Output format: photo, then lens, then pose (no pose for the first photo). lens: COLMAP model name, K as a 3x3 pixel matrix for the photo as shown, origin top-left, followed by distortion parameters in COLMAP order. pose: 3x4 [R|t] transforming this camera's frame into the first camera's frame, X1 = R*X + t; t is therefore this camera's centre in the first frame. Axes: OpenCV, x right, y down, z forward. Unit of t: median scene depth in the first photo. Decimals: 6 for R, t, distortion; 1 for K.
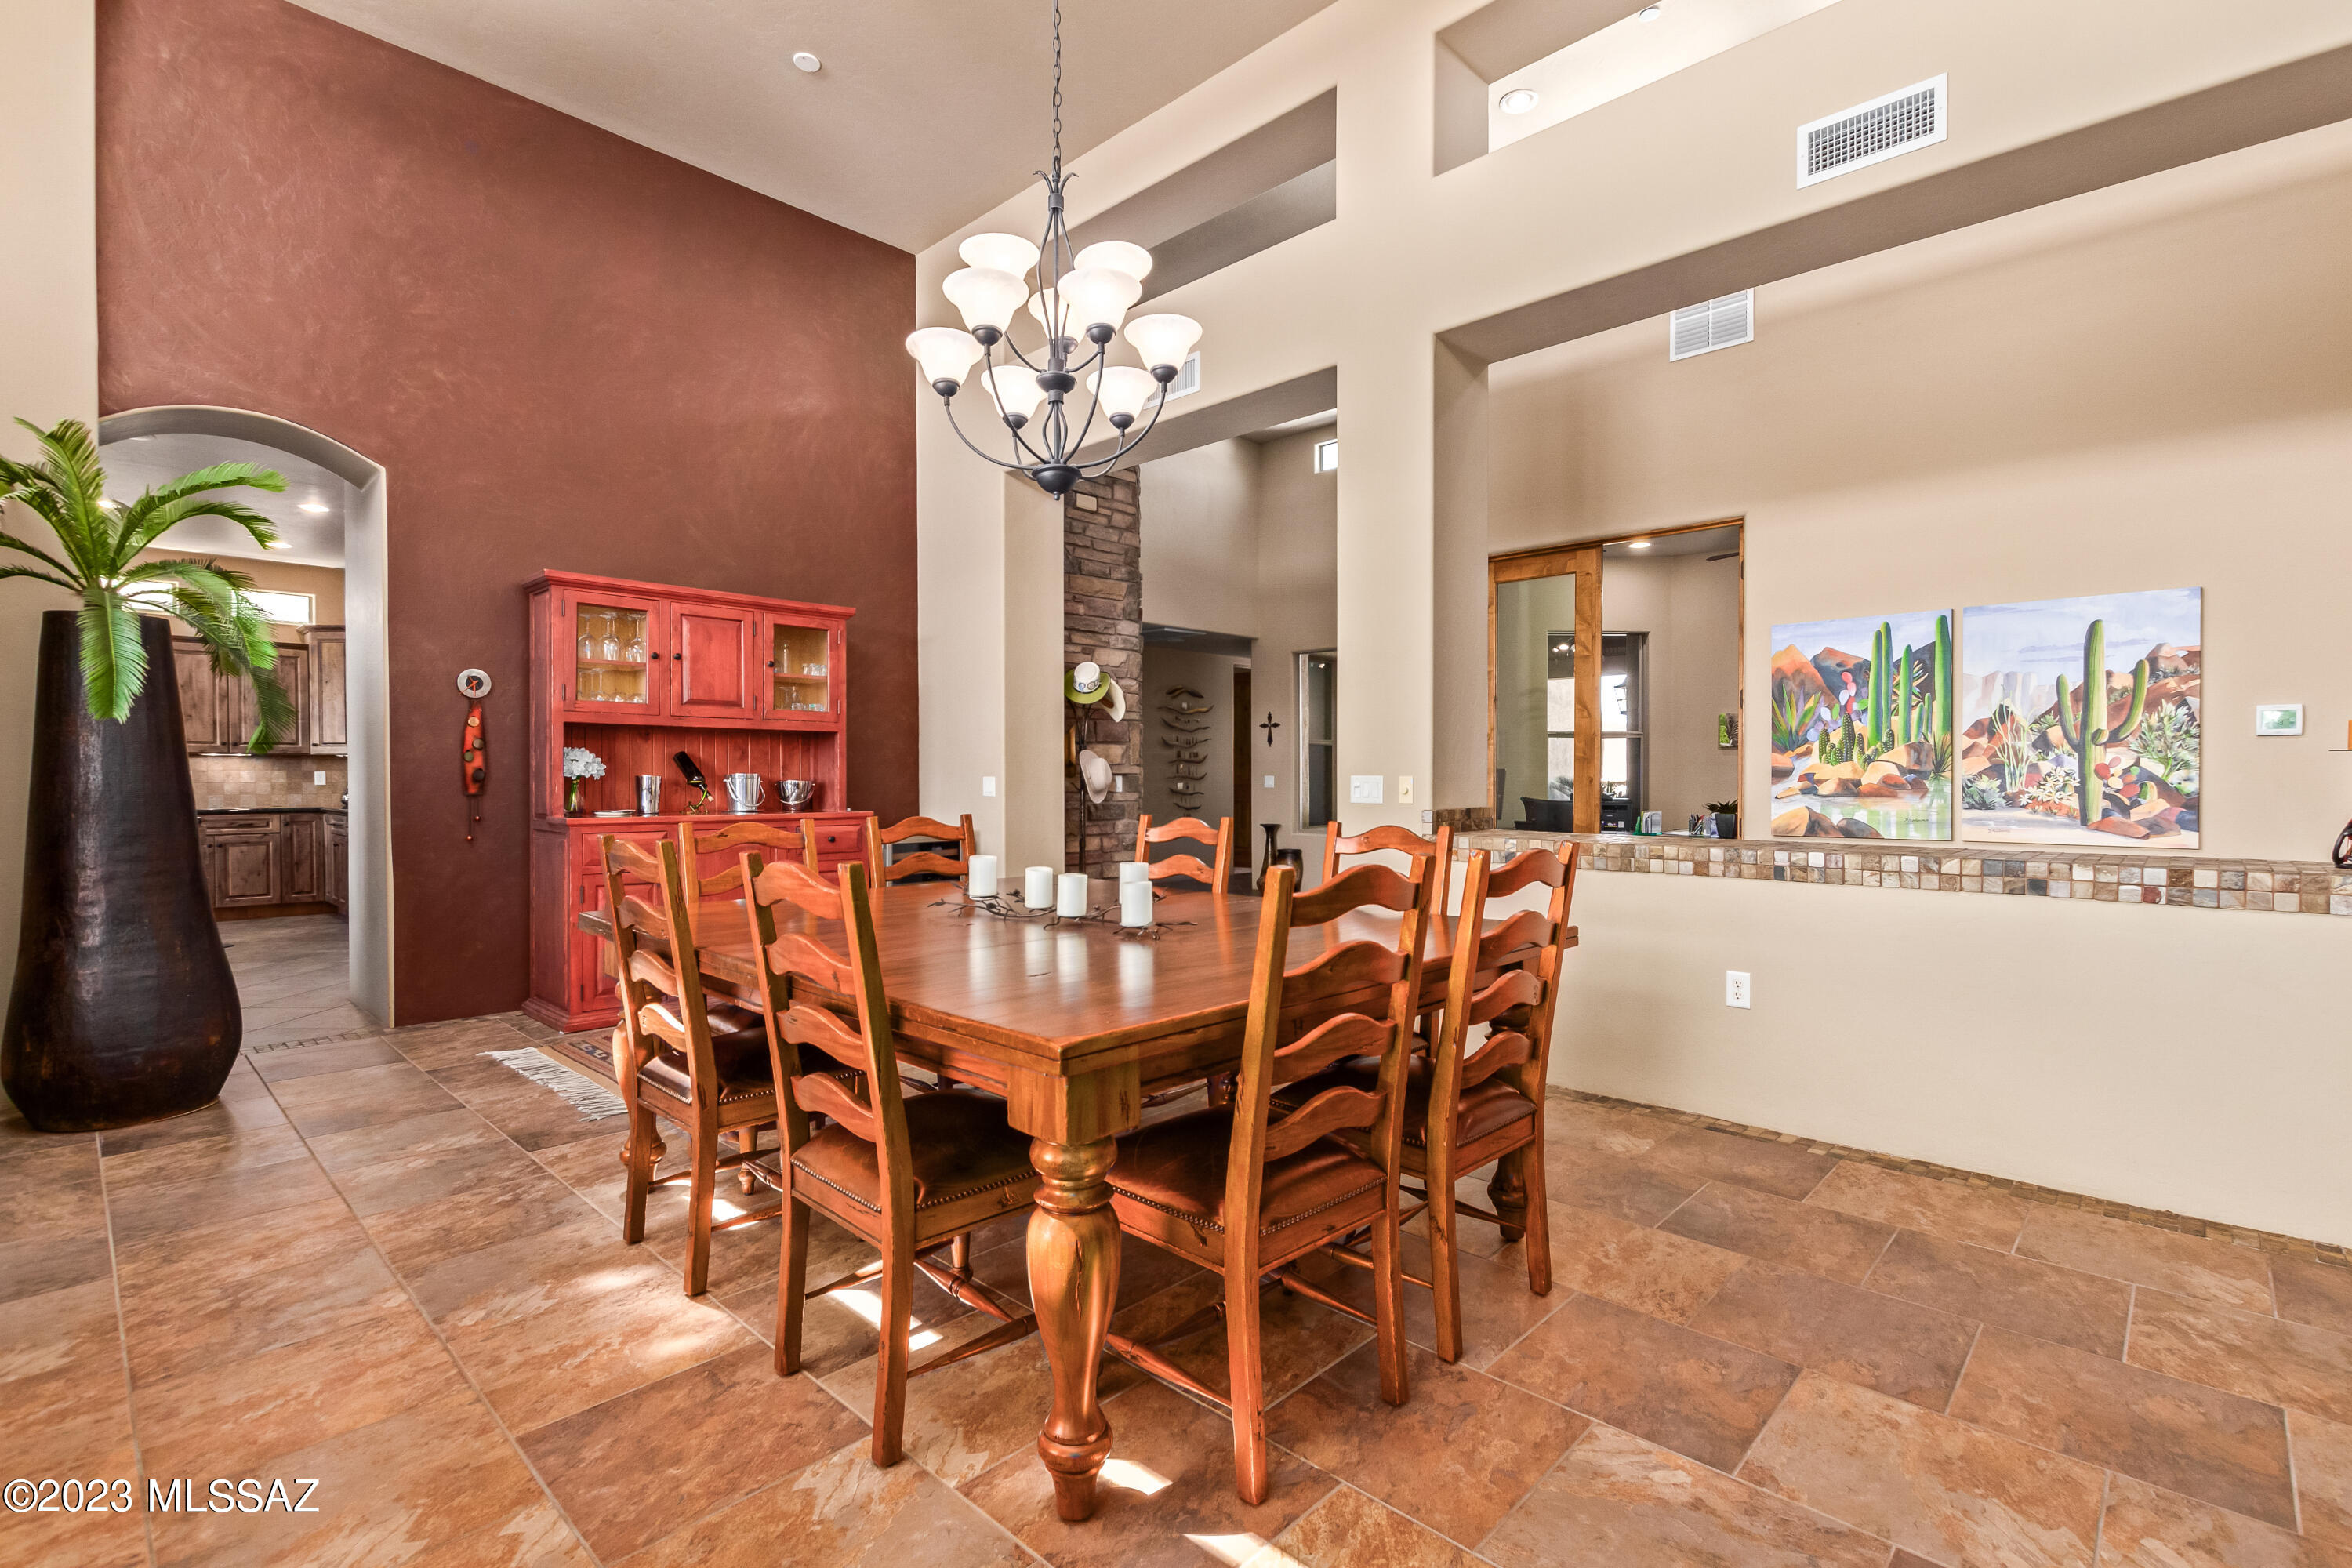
lens RADIAL K [[1074.5, 0, 1196.9], [0, 1074.5, 725.0], [0, 0, 1]] dist [0.007565, -0.003779]
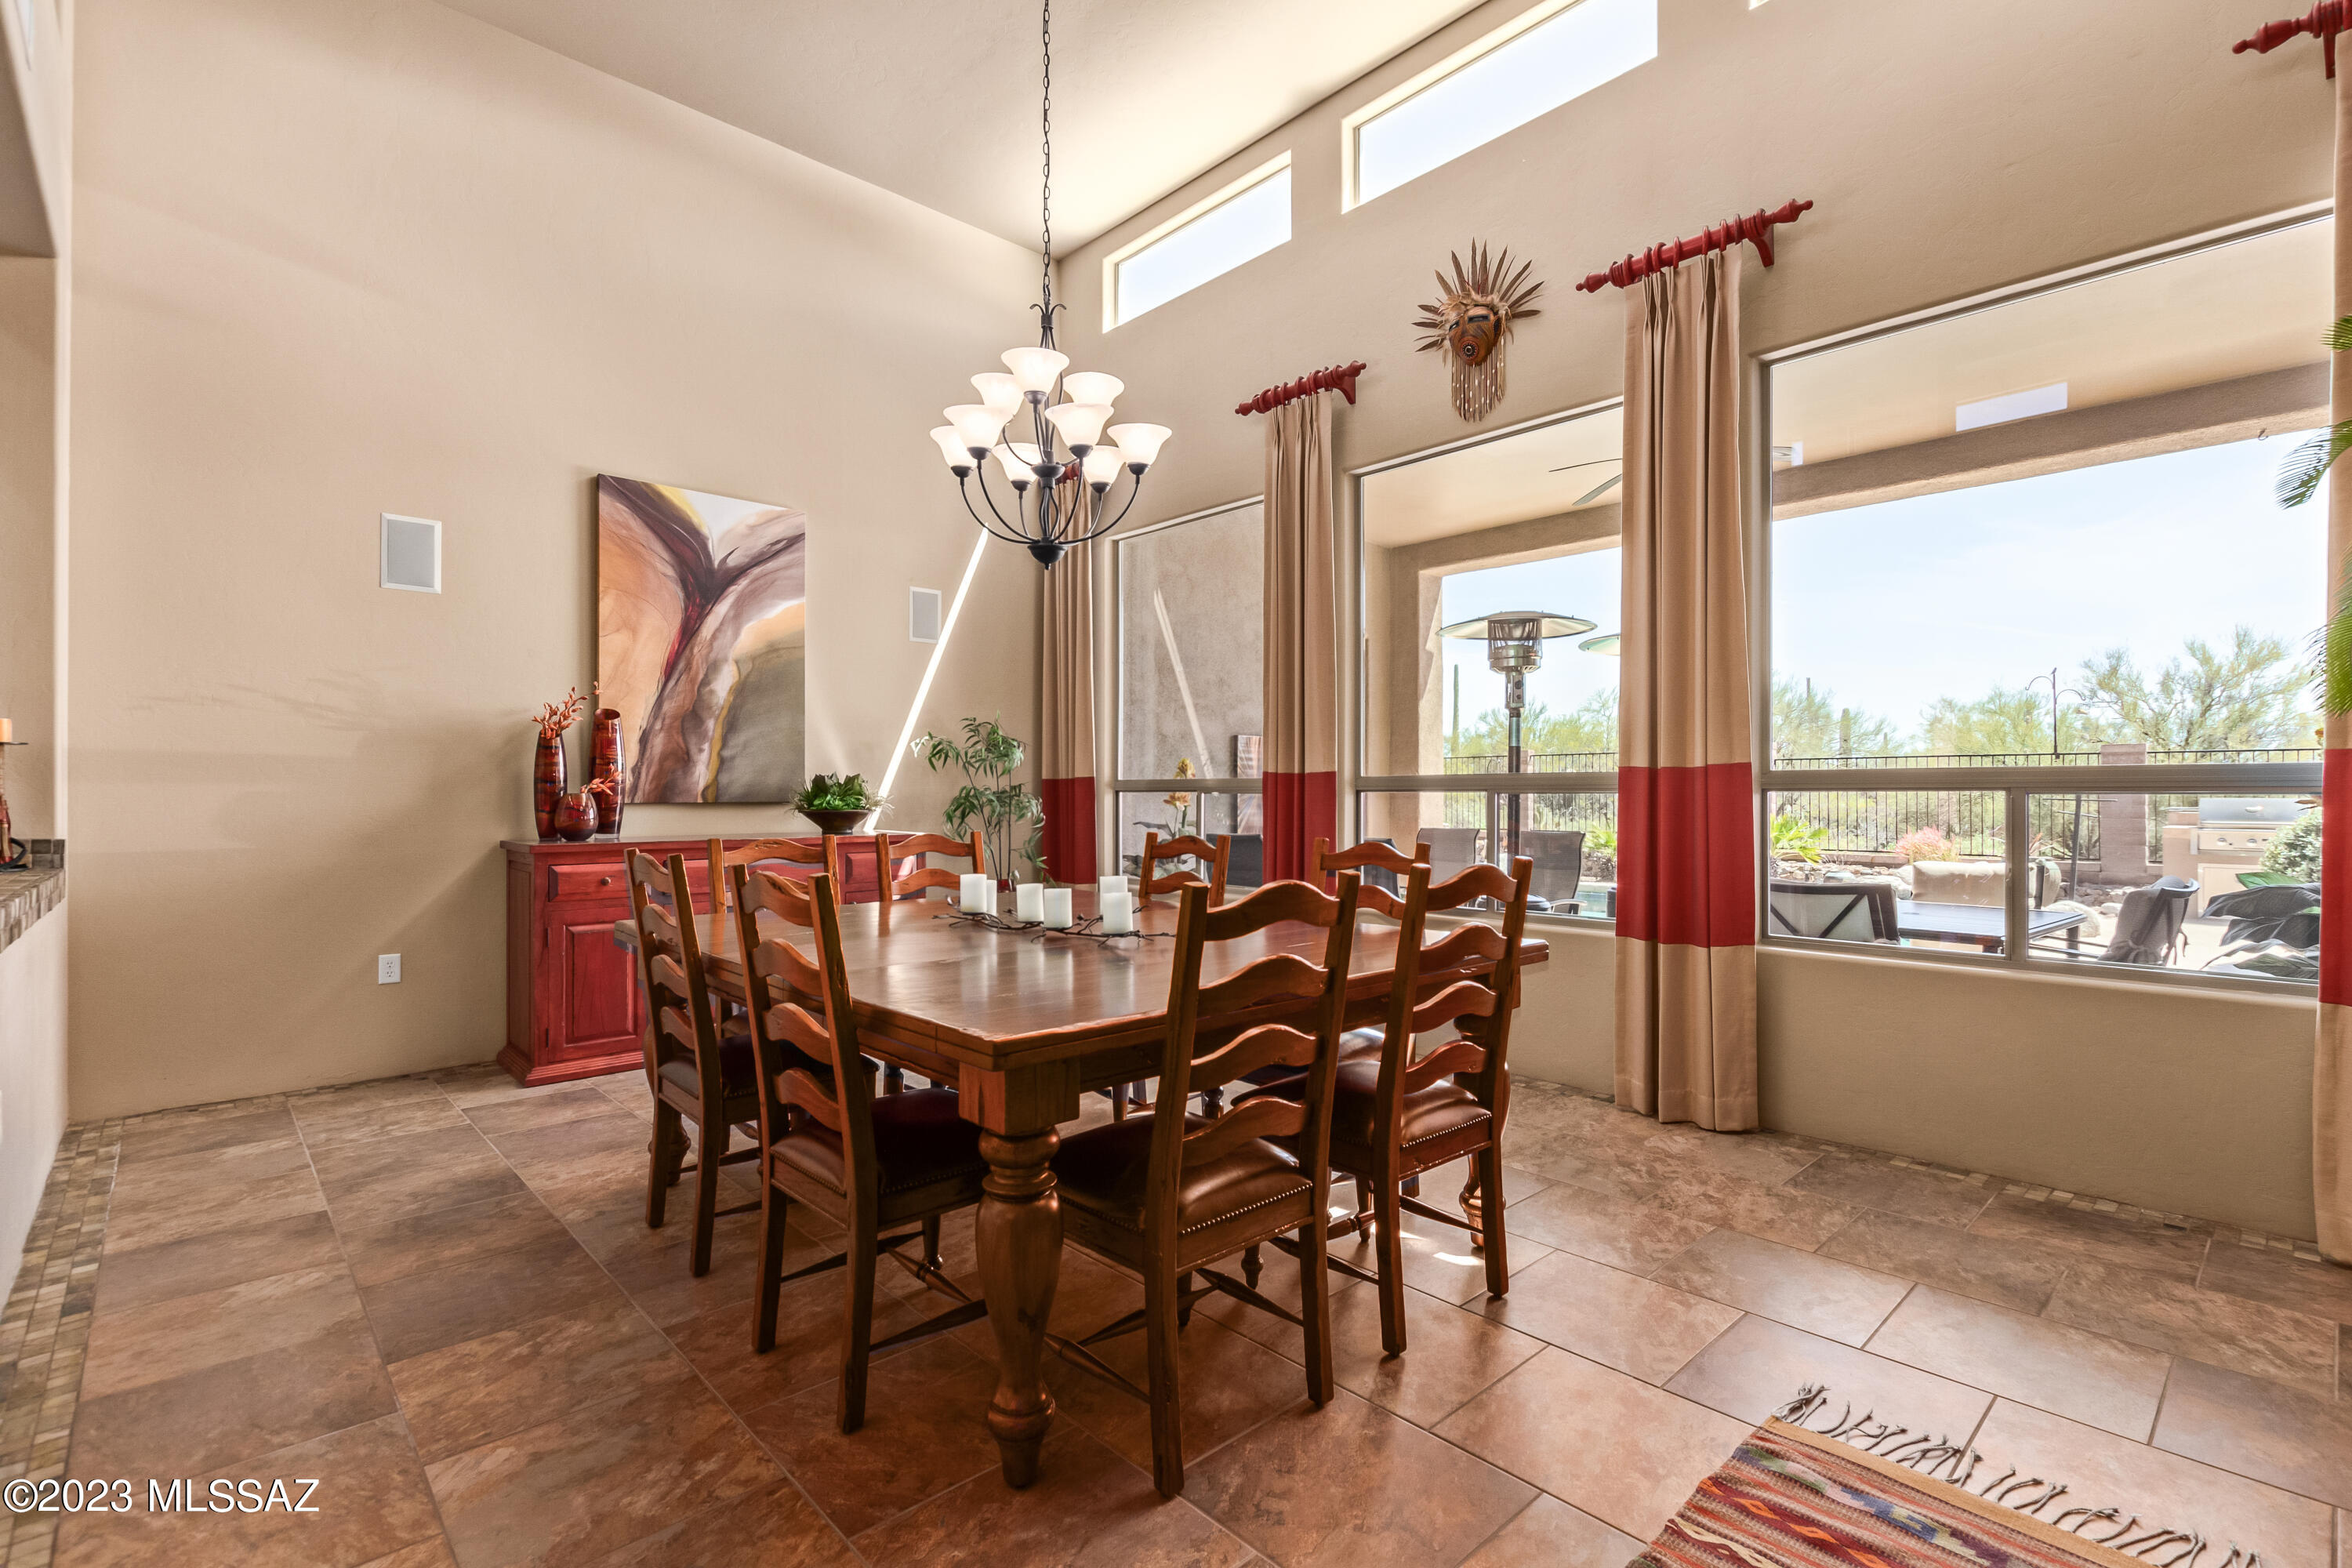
lens RADIAL K [[1074.5, 0, 1231.4], [0, 1074.5, 789.7], [0, 0, 1]] dist [0.007565, -0.003779]
pose [[-0.999649, -0.000323, 0.026492, -0.217252], [-0.001614, 0.998812, -0.048712, 0.058613], [-0.026445, -0.048738, -0.998461, 1.326271]]
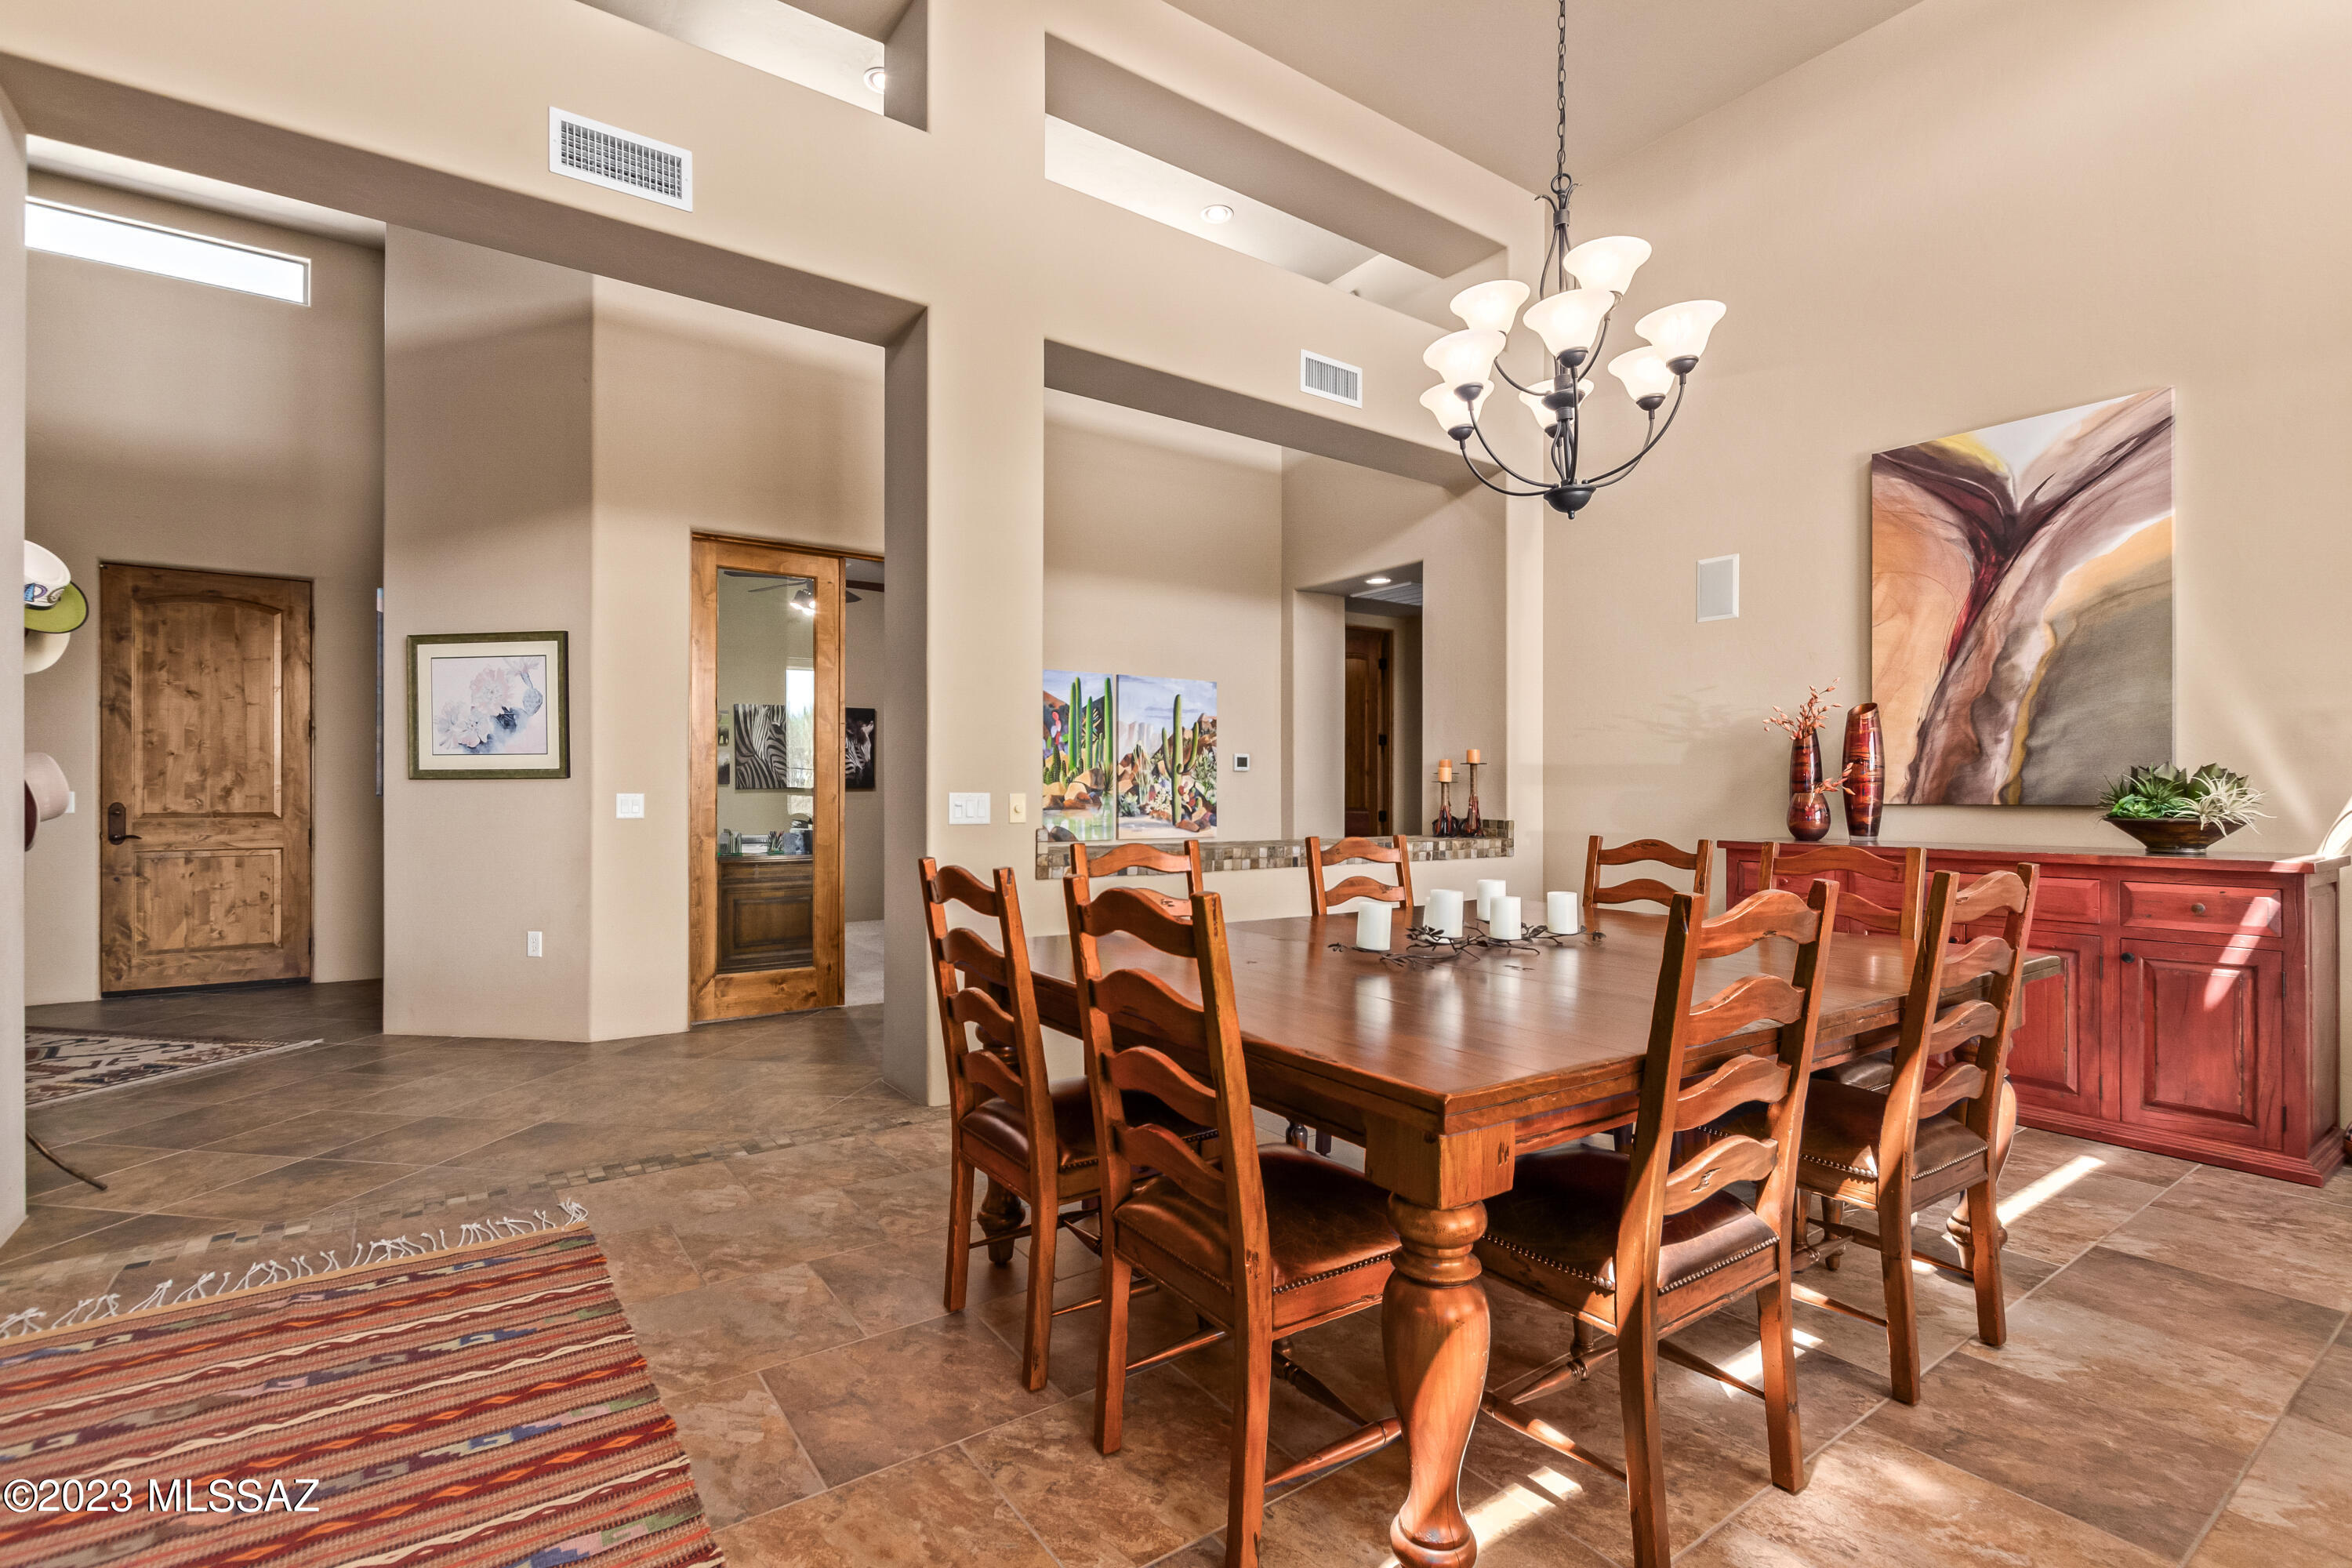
lens RADIAL K [[1074.5, 0, 1163.1], [0, 1074.5, 788.4], [0, 0, 1]] dist [0.007565, -0.003779]
pose [[0.197133, 0.005428, 0.980362, -0.698368], [-0.048562, 0.998811, 0.004234, 0.033759], [-0.979173, -0.048443, 0.197162, 0.705349]]
